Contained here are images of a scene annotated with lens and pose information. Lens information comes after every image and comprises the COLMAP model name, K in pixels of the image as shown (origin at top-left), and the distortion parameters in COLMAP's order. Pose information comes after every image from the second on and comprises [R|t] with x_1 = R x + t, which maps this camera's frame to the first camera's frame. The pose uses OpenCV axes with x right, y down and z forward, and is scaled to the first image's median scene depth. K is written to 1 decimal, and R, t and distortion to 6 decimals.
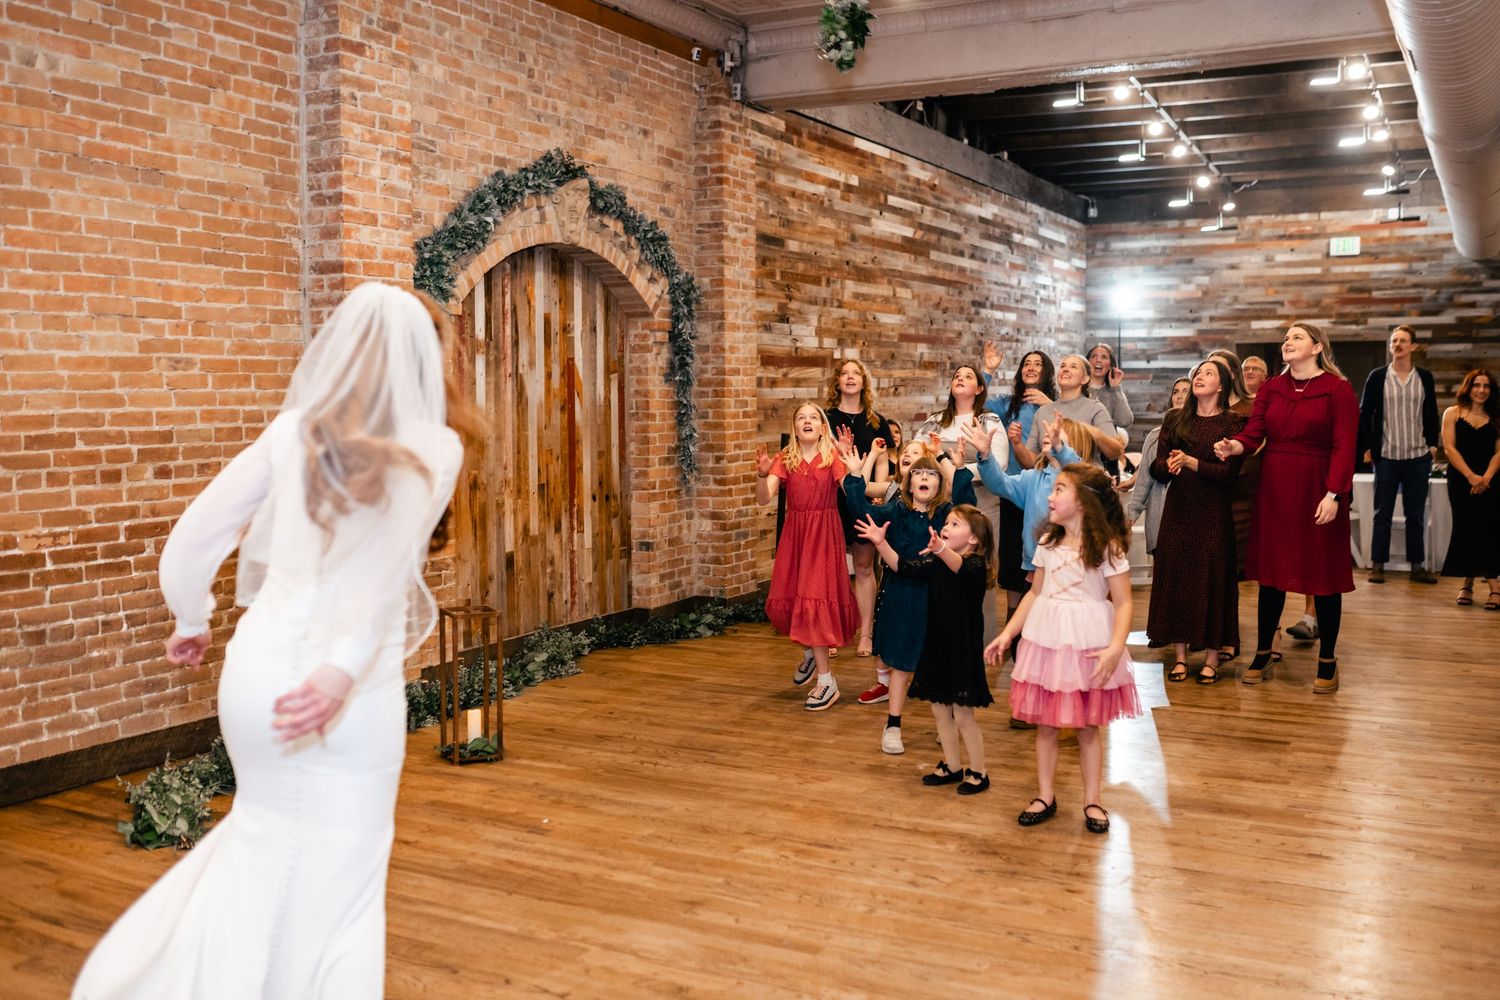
lens RADIAL K [[1438.6, 0, 761.2], [0, 1438.6, 494.4], [0, 0, 1]] dist [-0.069880, 0.102418]
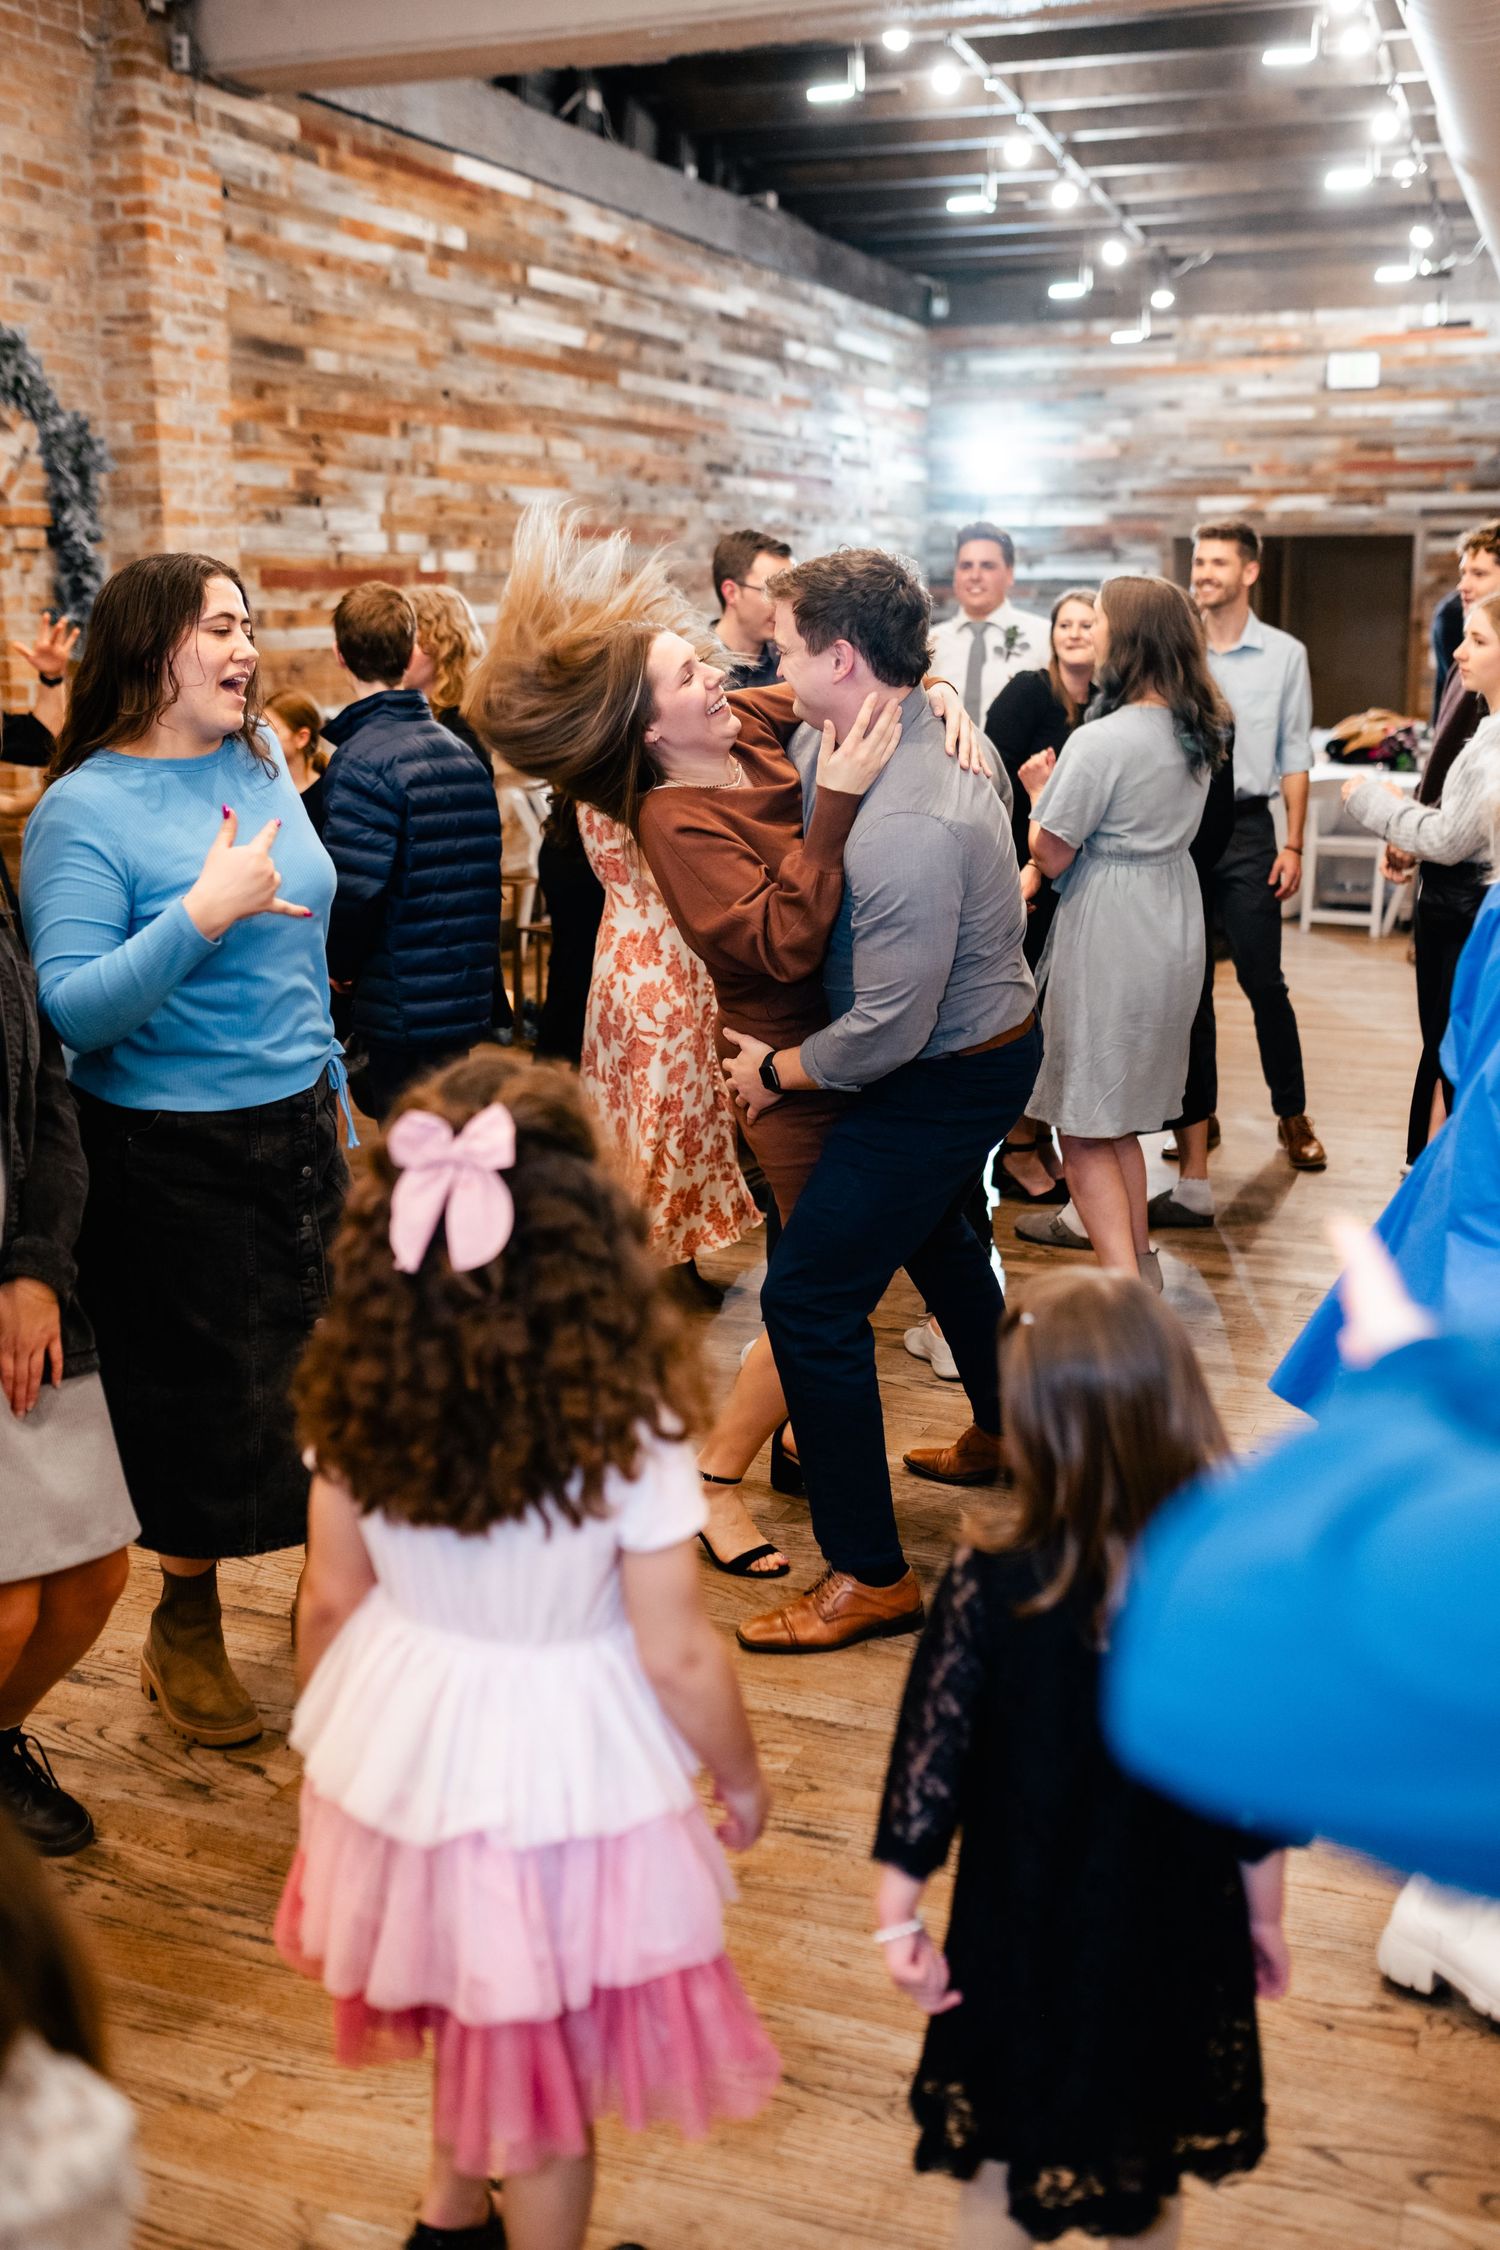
lens RADIAL K [[2222.0, 0, 743.9], [0, 2222.0, 1080.1], [0, 0, 1]] dist [-0.075856, 0.116734]
pose [[0.994317, -0.023282, 0.103882, 0.095458], [0.008372, 0.989872, 0.141717, -0.023899], [-0.106129, -0.140042, 0.984441, 0.144422]]
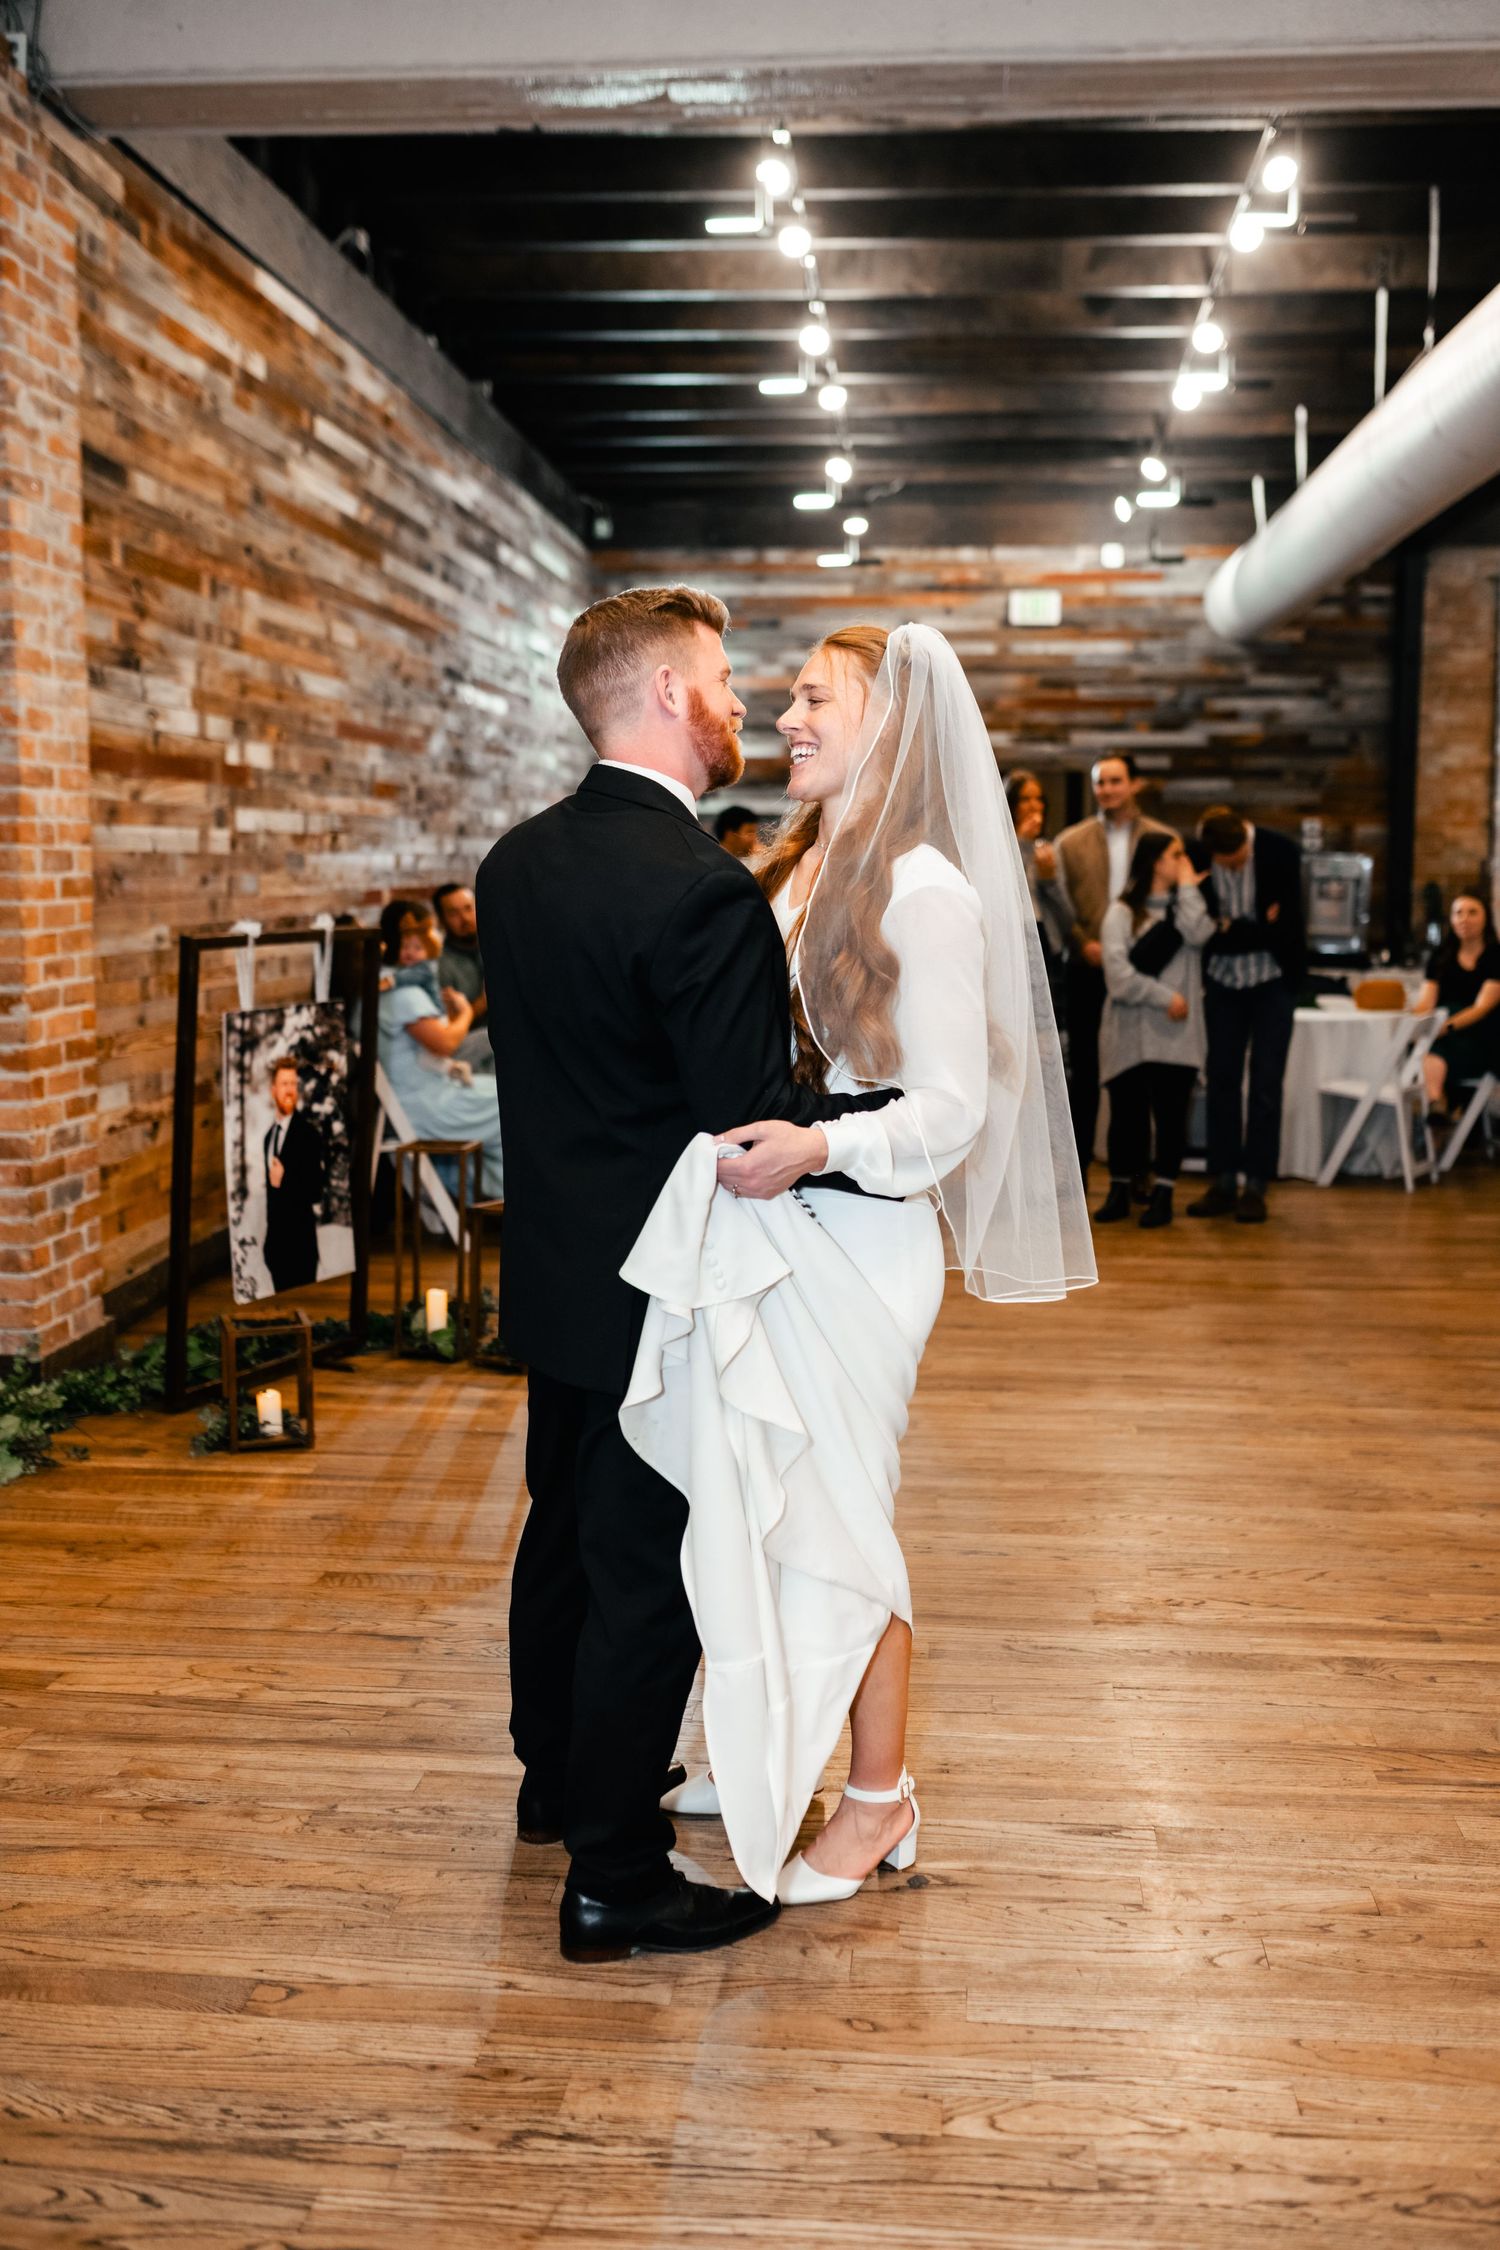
lens RADIAL K [[2137.6, 0, 766.1], [0, 2137.6, 1115.5], [0, 0, 1]] dist [-0.063530, 0.097437]
pose [[0.923566, -0.034704, 0.381865, -0.059073], [0.017038, 0.998626, 0.049549, -0.018706], [-0.383060, -0.039256, 0.922889, 0.384670]]
